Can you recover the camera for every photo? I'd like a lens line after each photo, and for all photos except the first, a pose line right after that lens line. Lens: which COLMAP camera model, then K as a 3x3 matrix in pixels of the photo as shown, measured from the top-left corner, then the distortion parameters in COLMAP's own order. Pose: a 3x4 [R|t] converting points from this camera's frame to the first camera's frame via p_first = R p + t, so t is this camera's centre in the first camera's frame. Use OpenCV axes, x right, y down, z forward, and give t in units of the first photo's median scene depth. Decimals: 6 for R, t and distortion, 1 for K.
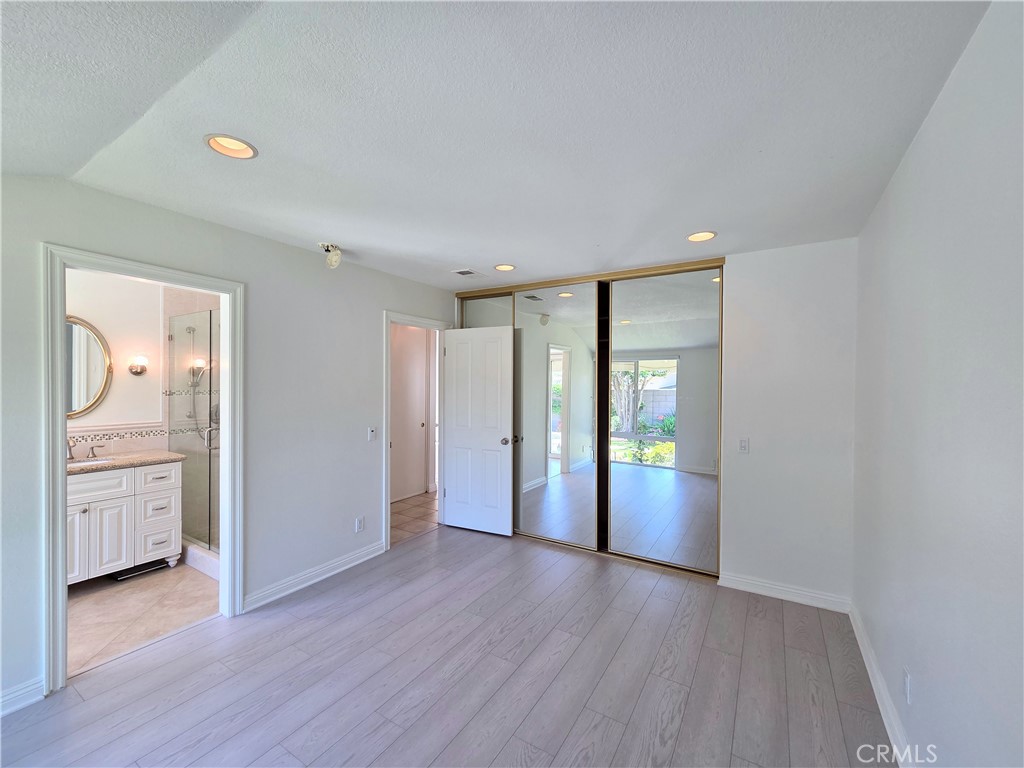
lens RADIAL K [[421.0, 0, 507.6], [0, 421.0, 387.2], [0, 0, 1]] dist [0.002640, 0.000267]
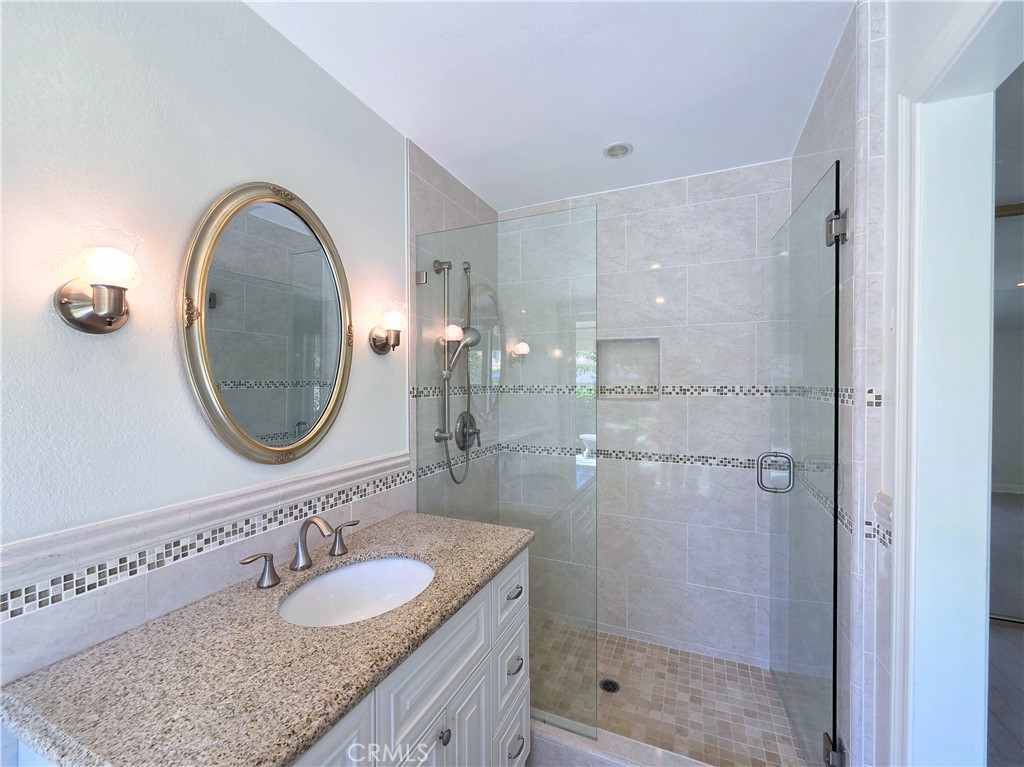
lens RADIAL K [[421.0, 0, 507.6], [0, 421.0, 386.7], [0, 0, 1]] dist [0.002640, 0.000267]
pose [[0.993059, 0.000357, 0.117617, -0.765279], [-0.001463, 0.999956, 0.009318, 0.002441], [-0.117608, -0.009426, 0.993015, 0.512981]]
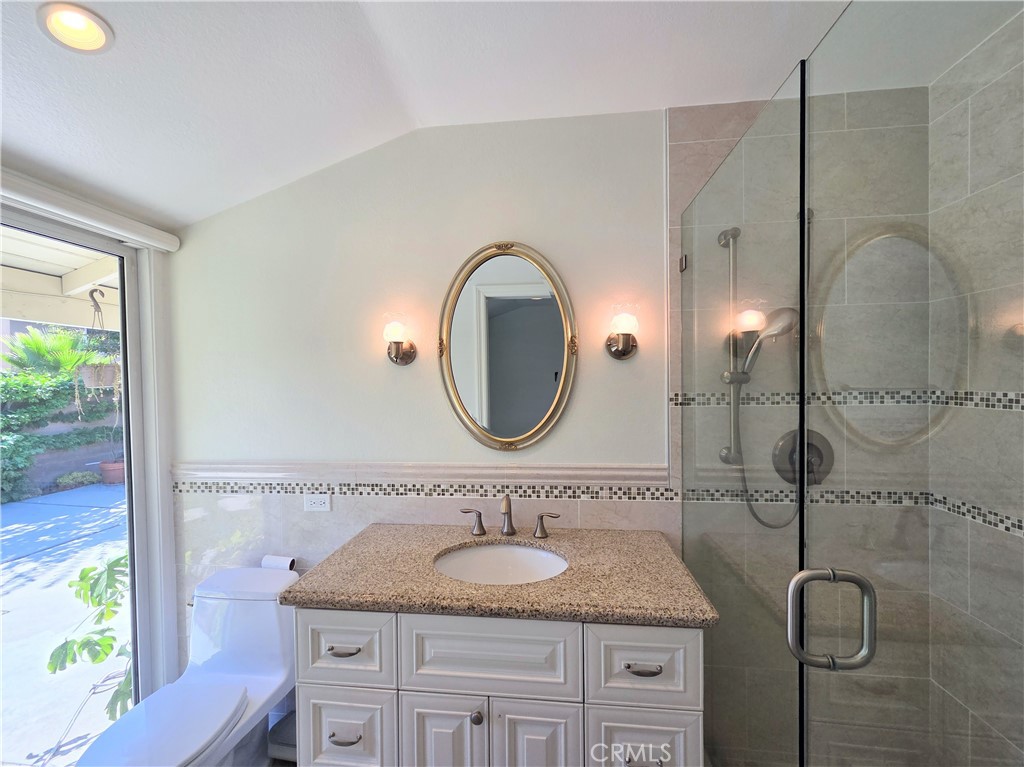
lens RADIAL K [[421.0, 0, 507.6], [0, 421.0, 386.7], [0, 0, 1]] dist [0.002640, 0.000267]
pose [[0.426977, 0.005105, -0.904248, -0.507411], [0.011155, 0.999878, 0.010912, -0.005523], [0.904194, -0.014746, 0.426868, 0.676004]]
